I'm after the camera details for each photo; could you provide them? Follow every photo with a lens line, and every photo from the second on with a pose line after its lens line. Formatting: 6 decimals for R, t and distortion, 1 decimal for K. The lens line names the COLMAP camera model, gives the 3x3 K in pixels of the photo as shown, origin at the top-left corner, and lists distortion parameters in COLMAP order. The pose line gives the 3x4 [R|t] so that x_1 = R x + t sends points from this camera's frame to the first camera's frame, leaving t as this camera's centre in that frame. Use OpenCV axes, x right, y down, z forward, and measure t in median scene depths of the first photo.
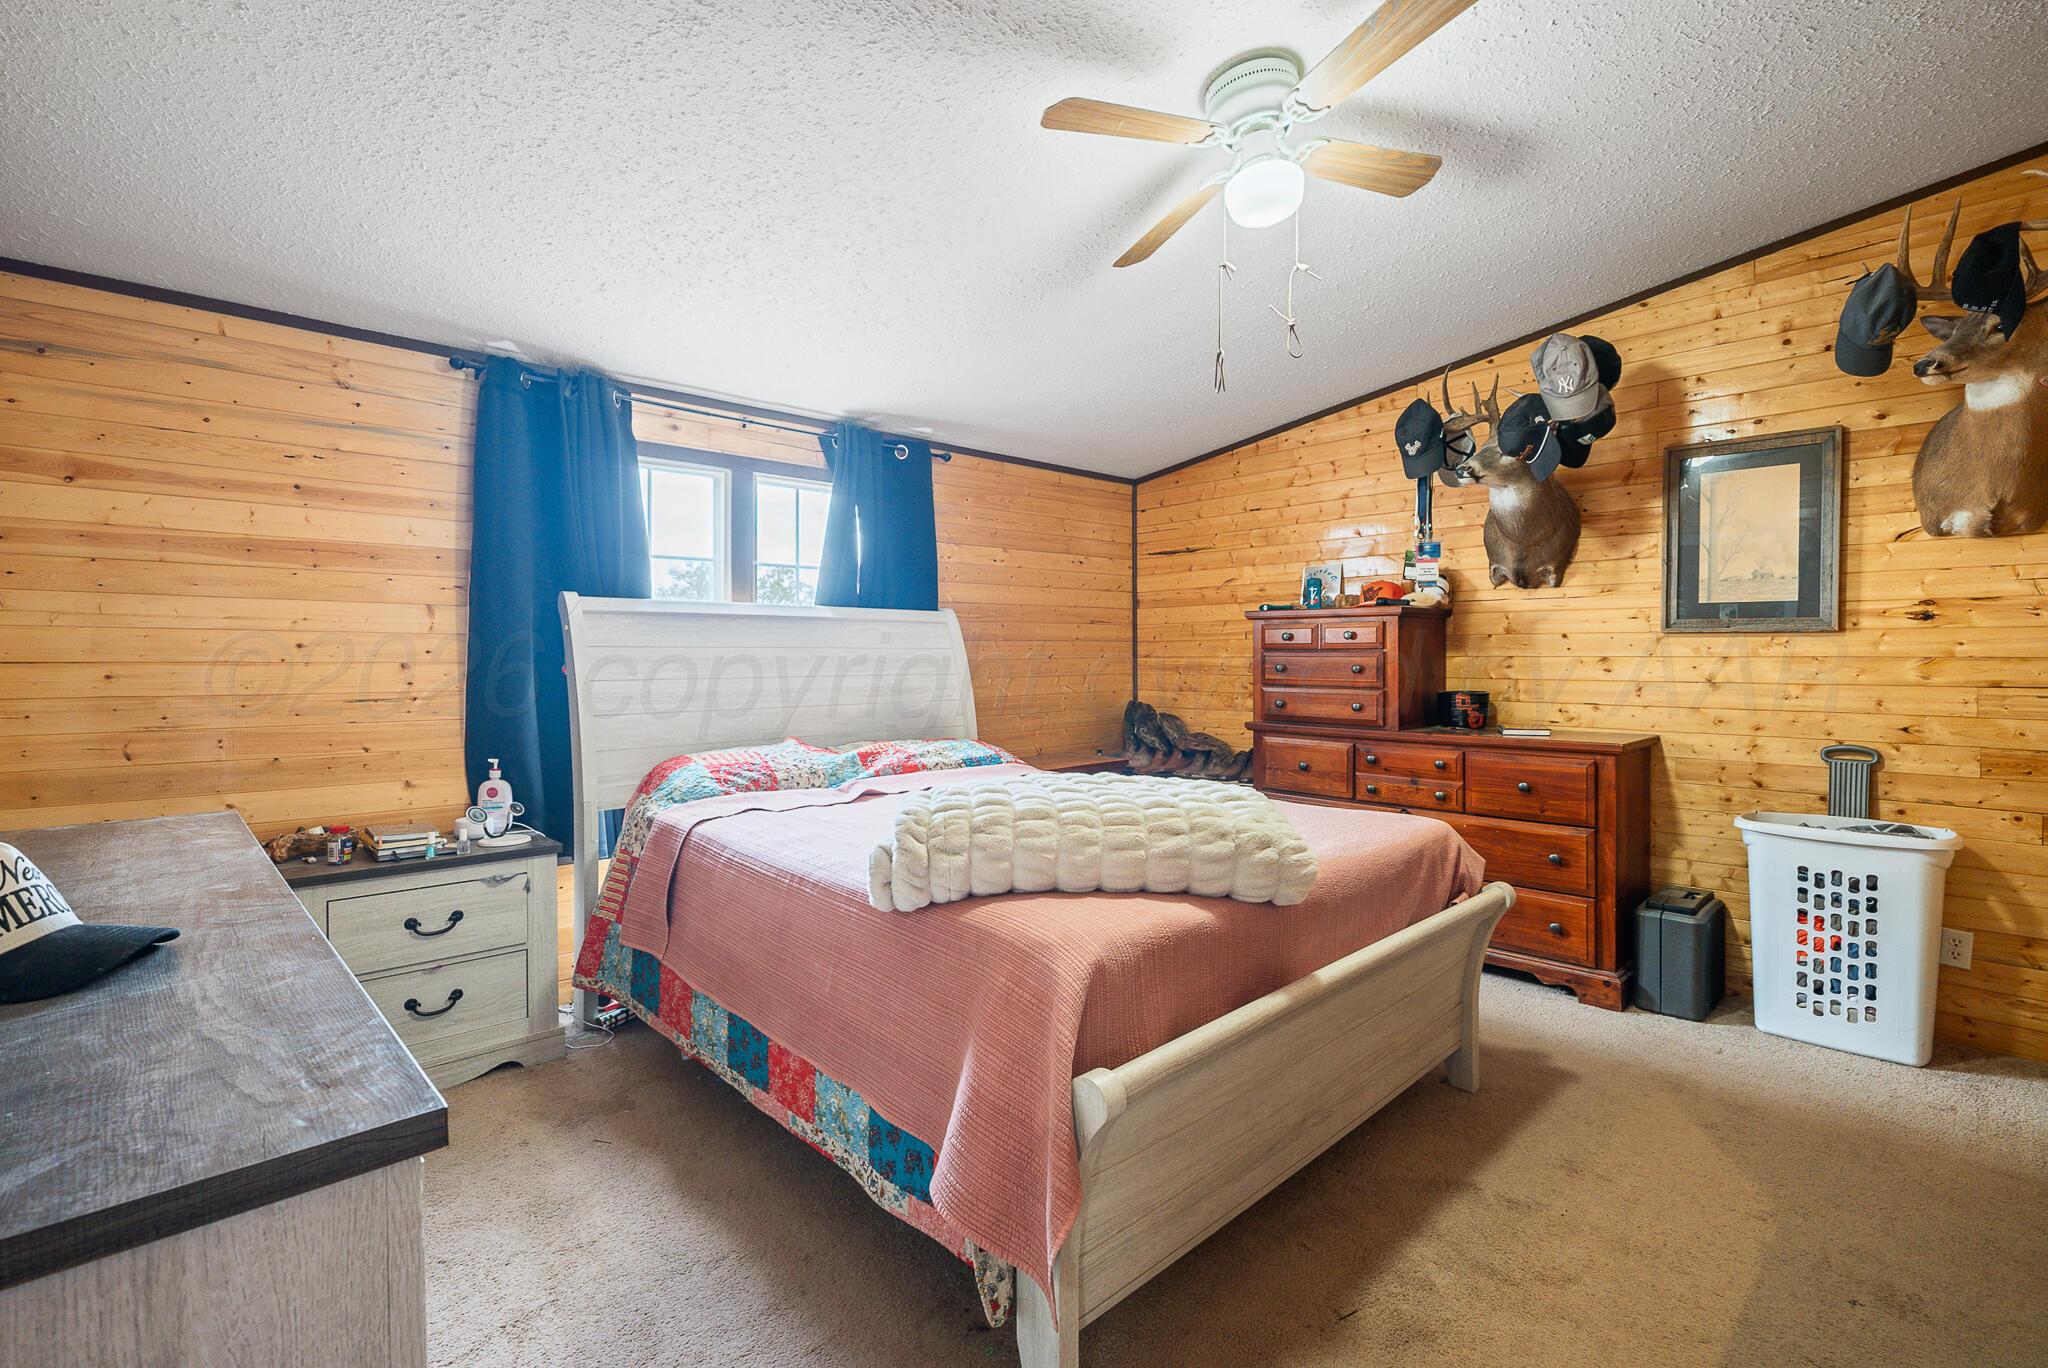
lens RADIAL K [[924.4, 0, 1016.1], [0, 924.4, 673.3], [0, 0, 1]] dist [-0.001653, -0.002286]
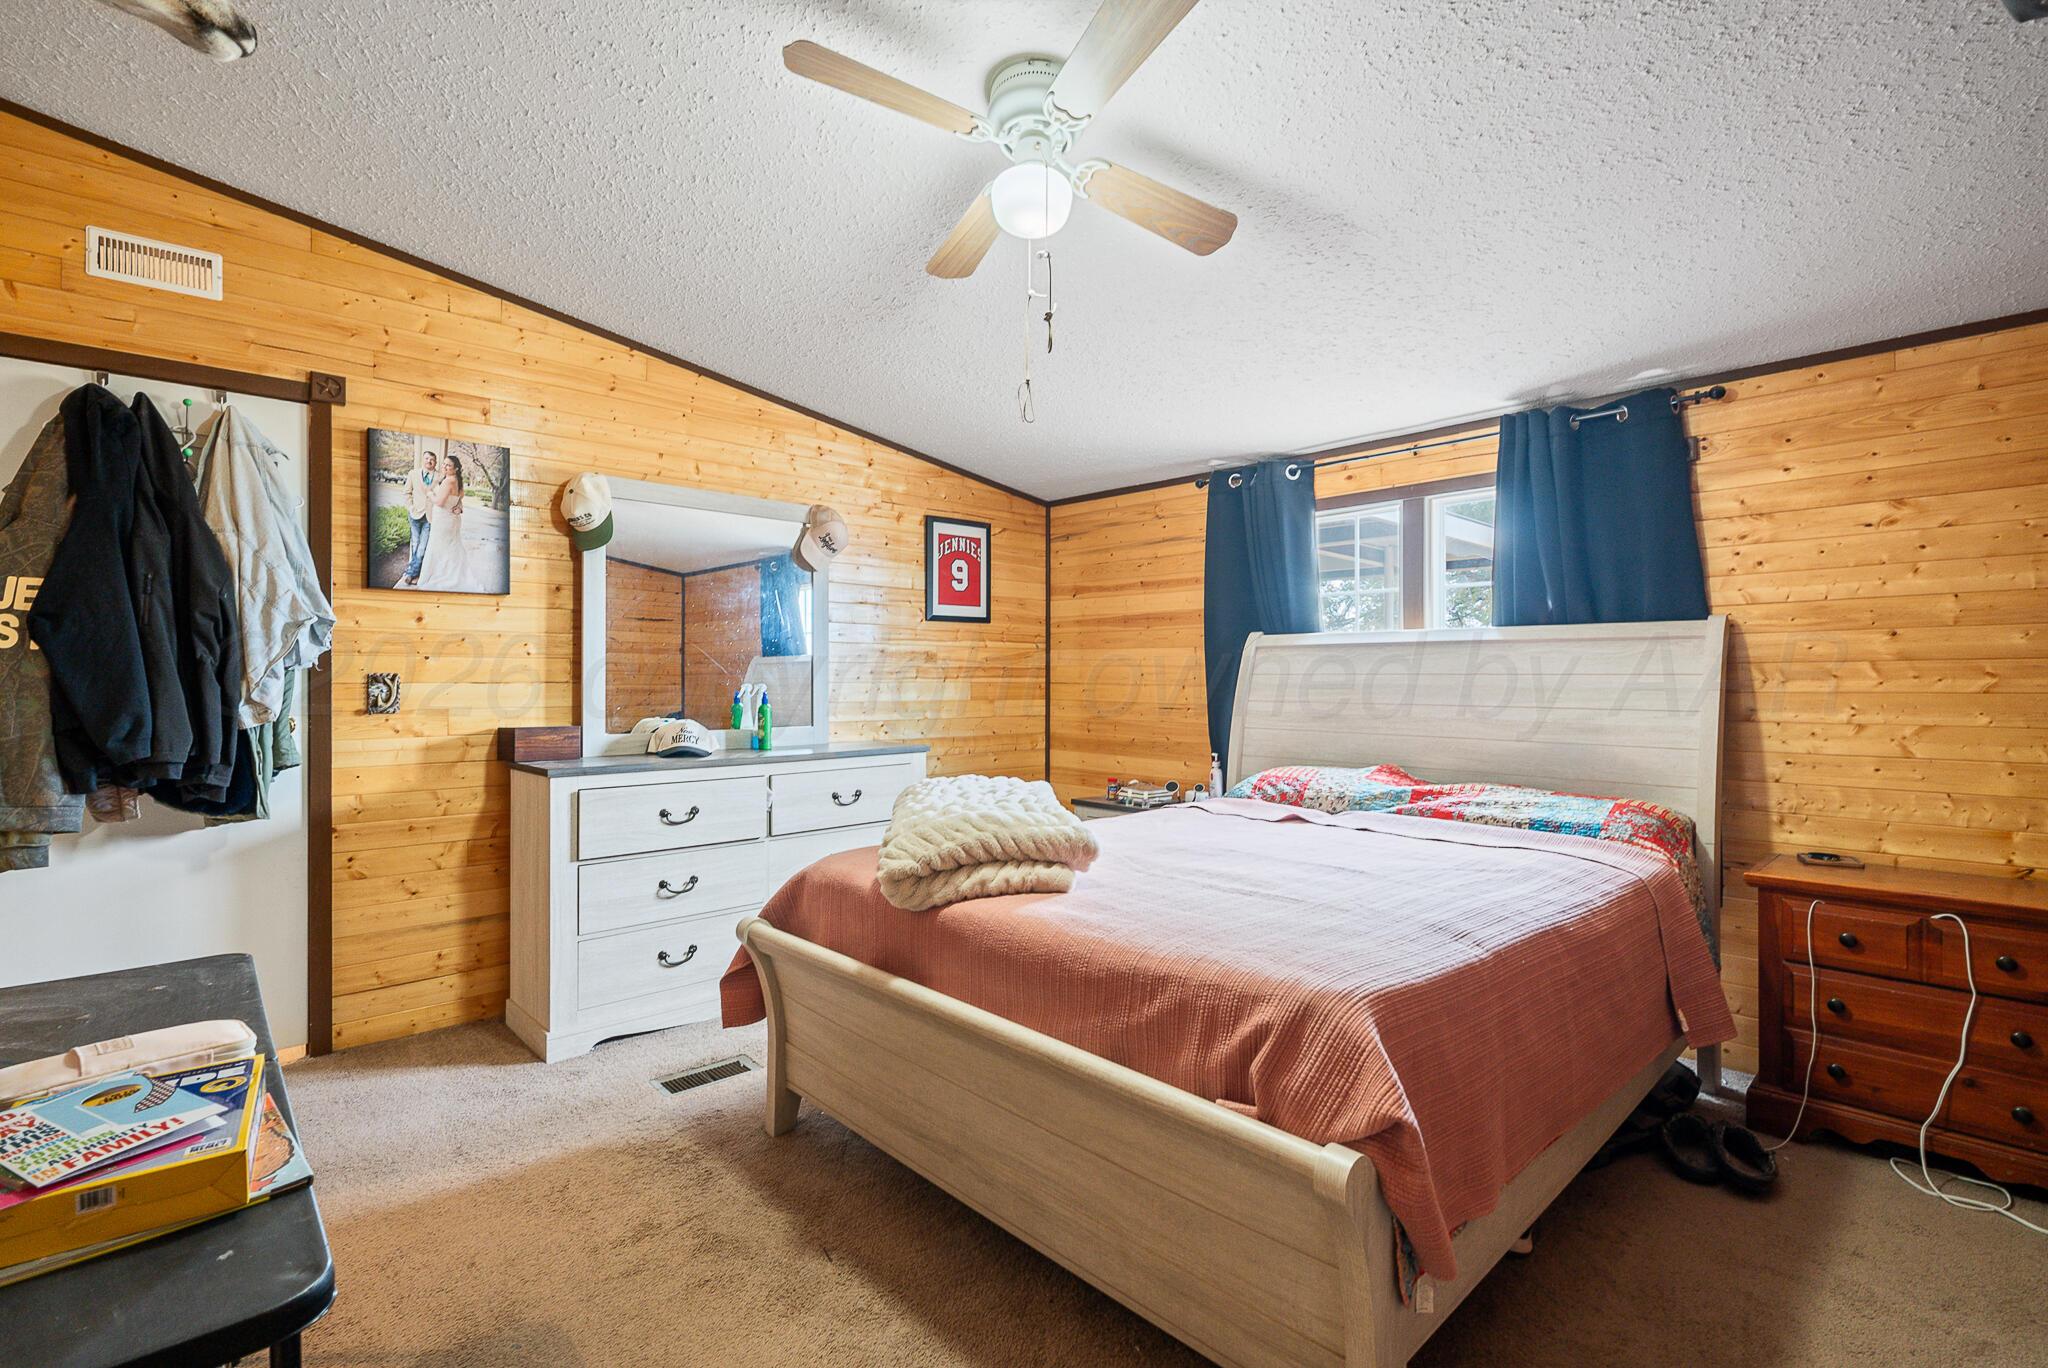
lens RADIAL K [[924.4, 0, 1016.0], [0, 924.4, 680.8], [0, 0, 1]] dist [-0.001653, -0.002286]
pose [[-0.005057, 0.003460, -0.999981, 0.795239], [-0.025416, 0.999671, 0.003588, -0.015330], [0.999664, 0.025434, -0.004967, 0.646814]]
